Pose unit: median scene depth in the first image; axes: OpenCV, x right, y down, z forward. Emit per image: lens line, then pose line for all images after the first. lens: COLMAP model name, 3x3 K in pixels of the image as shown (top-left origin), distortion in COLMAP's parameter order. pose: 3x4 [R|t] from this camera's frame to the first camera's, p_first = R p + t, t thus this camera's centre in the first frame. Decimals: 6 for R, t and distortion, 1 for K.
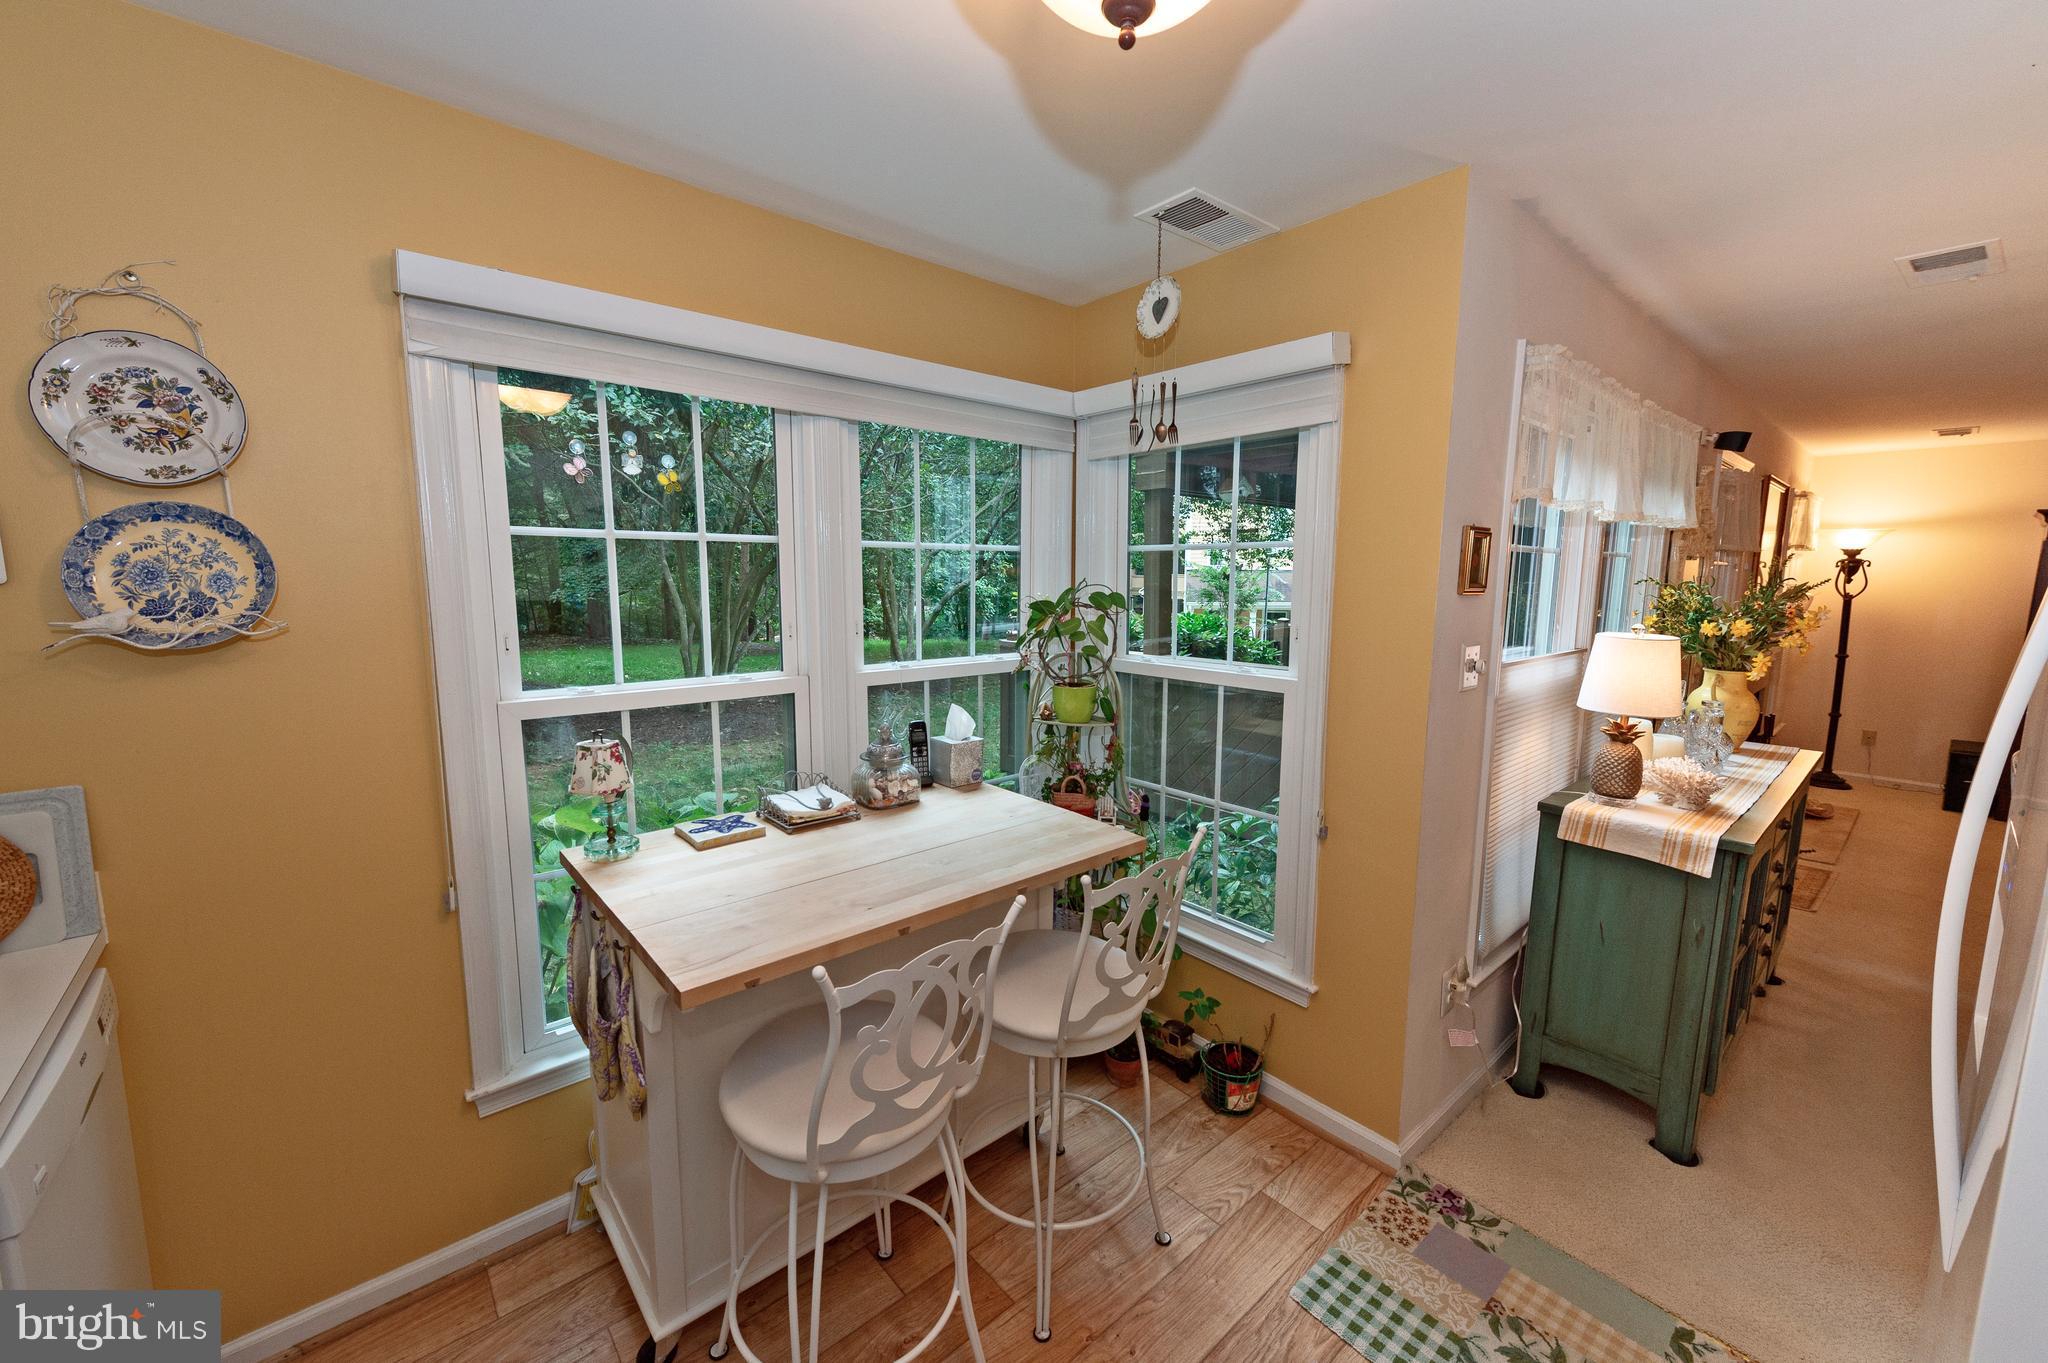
lens RADIAL K [[786.1, 0, 1017.5], [0, 786.1, 682.1], [0, 0, 1]] dist [0.000896, -0.000098]
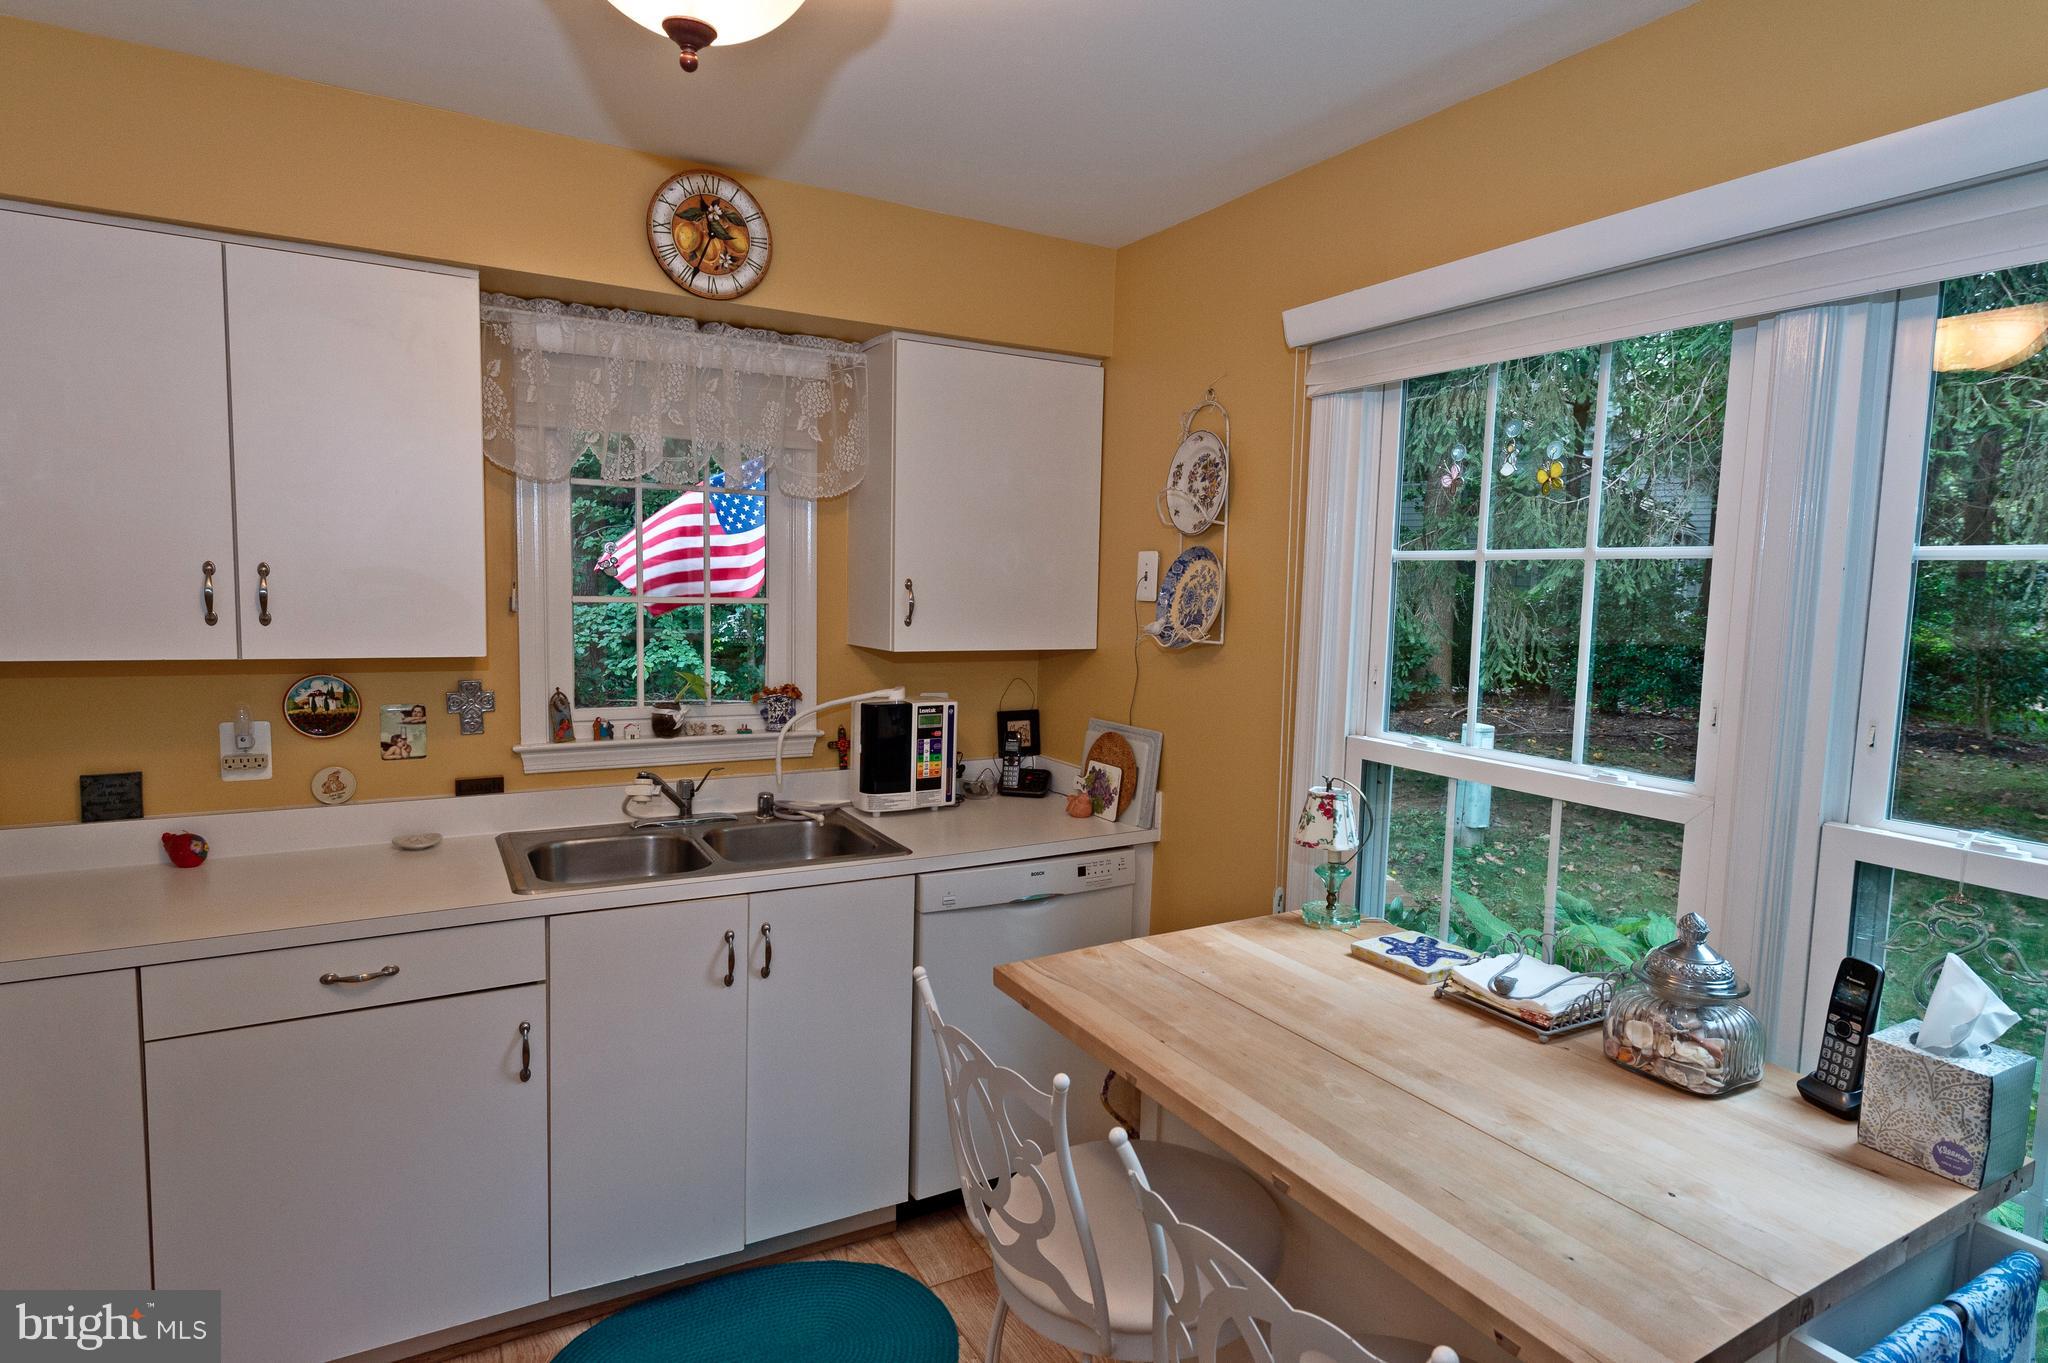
lens RADIAL K [[1087.0, 0, 1024.0], [0, 1087.0, 681.5], [0, 0, 1]] dist [0.000154, 0.000271]
pose [[-0.193771, 0.084915, -0.977365, 0.639692], [-0.153866, 0.981287, 0.115761, -0.118559], [0.968906, 0.172814, -0.177080, 0.763702]]
